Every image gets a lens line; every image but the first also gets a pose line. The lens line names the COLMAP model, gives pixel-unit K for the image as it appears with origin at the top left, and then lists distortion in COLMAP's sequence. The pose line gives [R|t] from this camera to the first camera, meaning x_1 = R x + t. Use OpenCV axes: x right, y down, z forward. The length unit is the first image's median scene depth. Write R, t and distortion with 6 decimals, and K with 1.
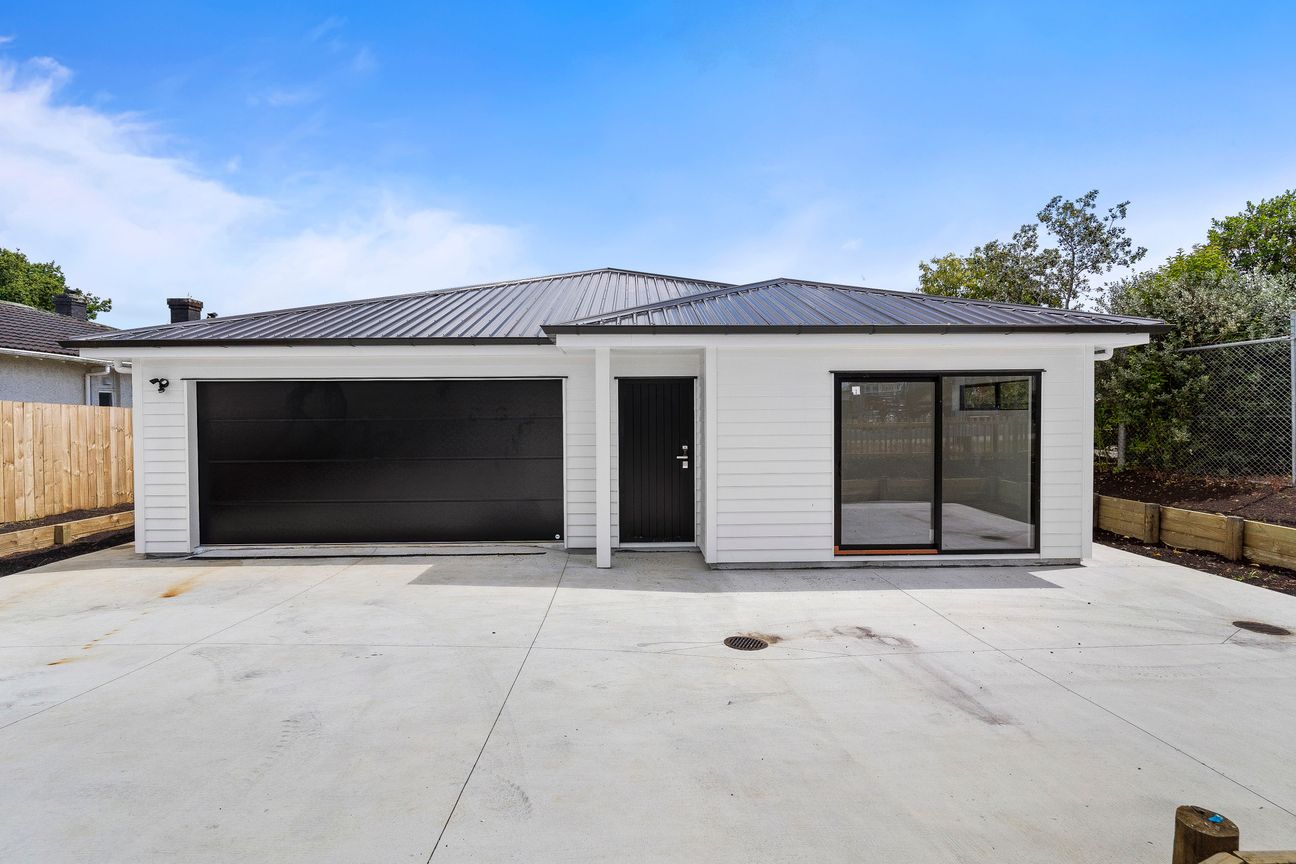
lens RADIAL K [[606.7, 0, 648.0], [0, 606.7, 432.0], [0, 0, 1]] dist [0.001143, 0.000367]
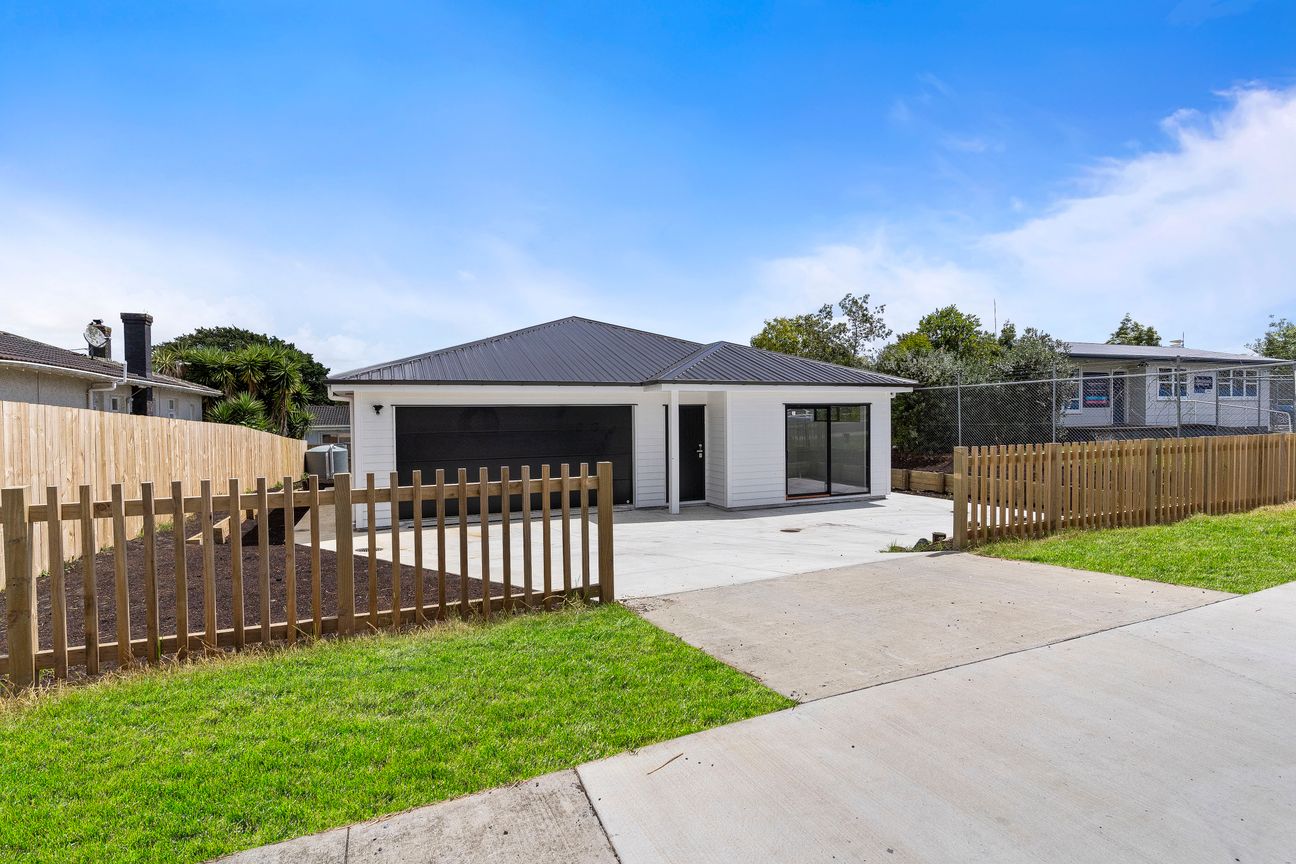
lens RADIAL K [[606.7, 0, 648.0], [0, 606.7, 432.0], [0, 0, 1]] dist [0.001143, 0.000367]
pose [[0.928587, -0.012521, 0.370903, -0.702399], [0.012722, 0.999917, 0.001904, -0.017491], [-0.370896, 0.002951, 0.928670, -0.538094]]
